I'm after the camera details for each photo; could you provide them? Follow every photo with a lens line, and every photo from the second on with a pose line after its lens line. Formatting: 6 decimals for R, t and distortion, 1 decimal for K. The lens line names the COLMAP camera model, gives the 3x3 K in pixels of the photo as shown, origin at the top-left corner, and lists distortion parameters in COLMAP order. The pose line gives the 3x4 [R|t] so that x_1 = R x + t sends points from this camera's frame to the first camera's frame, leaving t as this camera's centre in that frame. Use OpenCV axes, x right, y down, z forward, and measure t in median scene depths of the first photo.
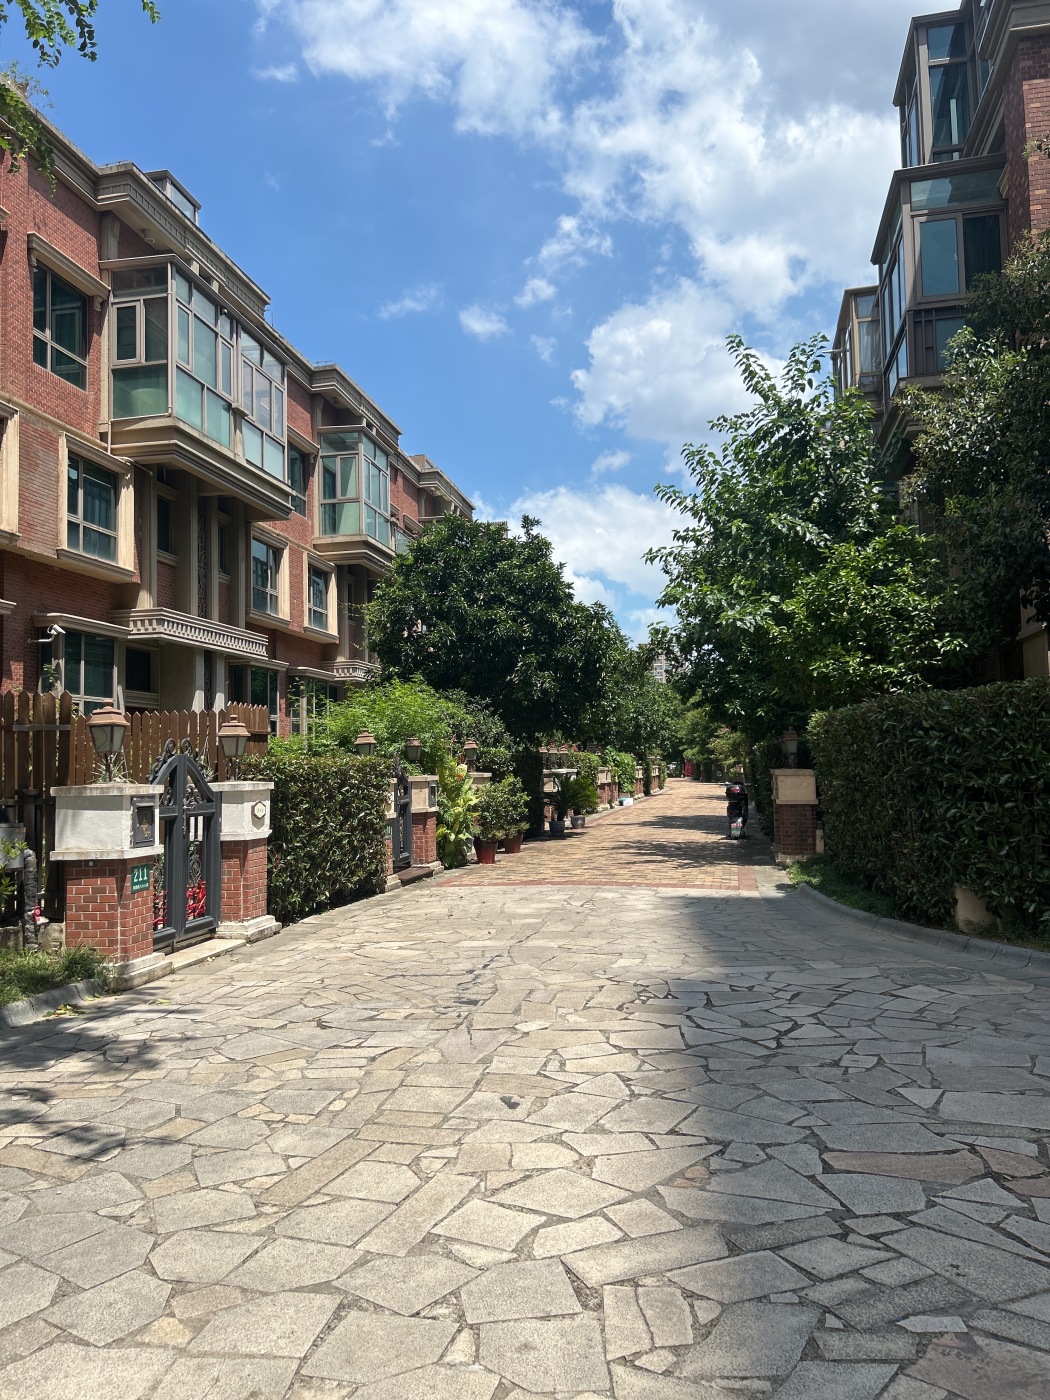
lens RADIAL K [[1054.6, 0, 519.3], [0, 1054.6, 680.0], [0, 0, 1]] dist [0.077573, -0.093952]
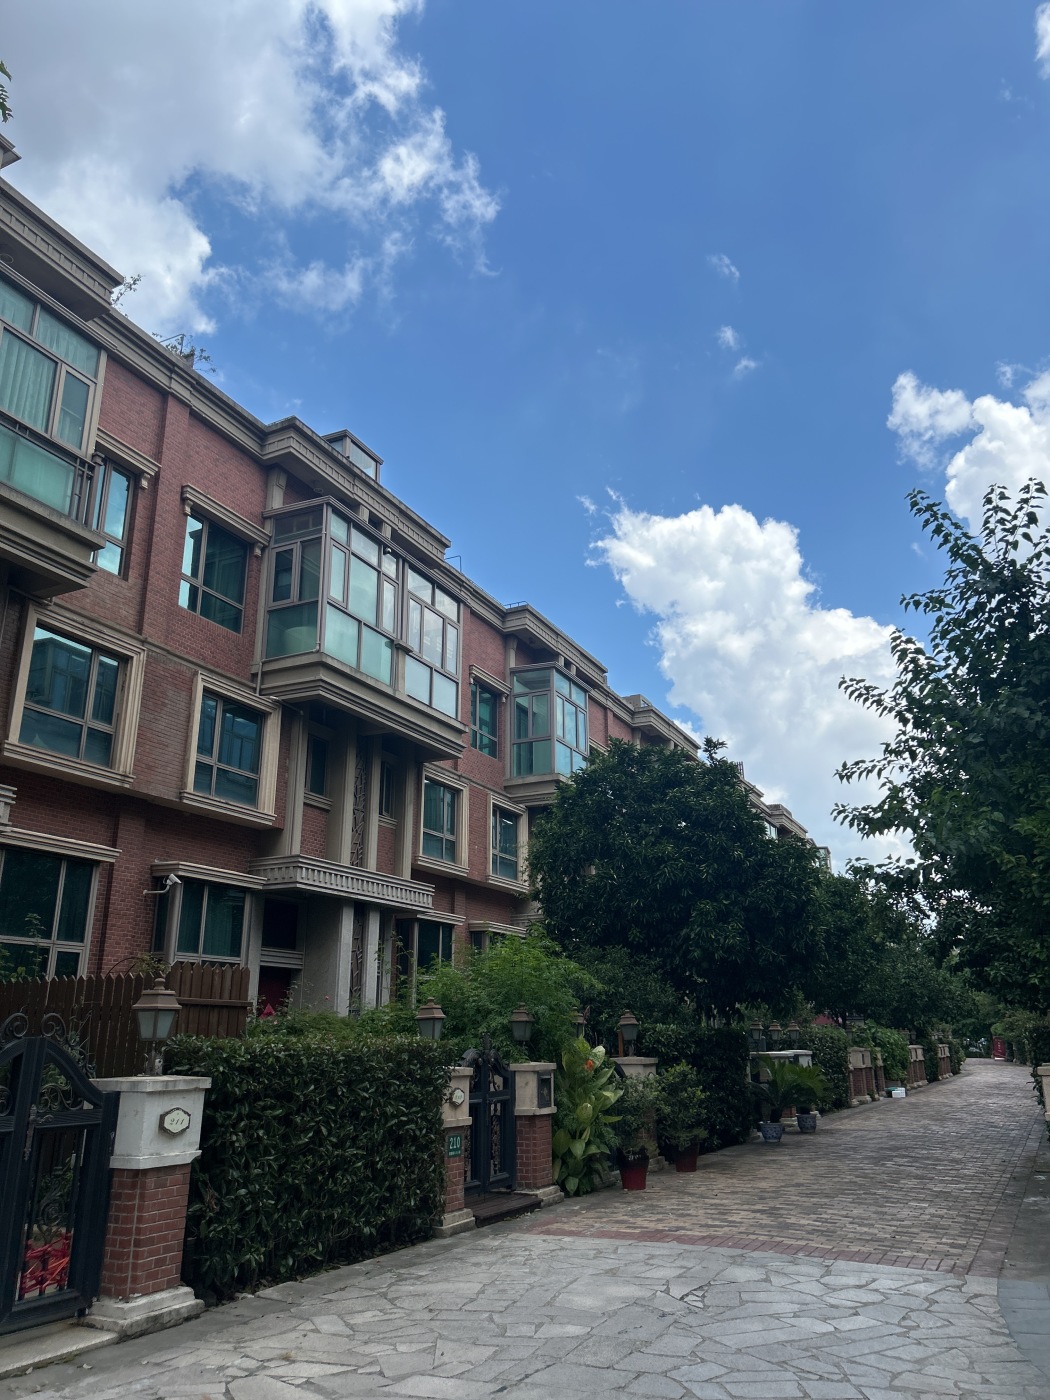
lens RADIAL K [[1054.6, 0, 519.3], [0, 1054.6, 680.0], [0, 0, 1]] dist [0.077573, -0.093952]
pose [[0.968229, -0.062067, -0.242239, 0.076603], [0.002720, 0.971264, -0.237987, 0.004202], [0.250050, 0.229768, 0.940575, 0.155201]]
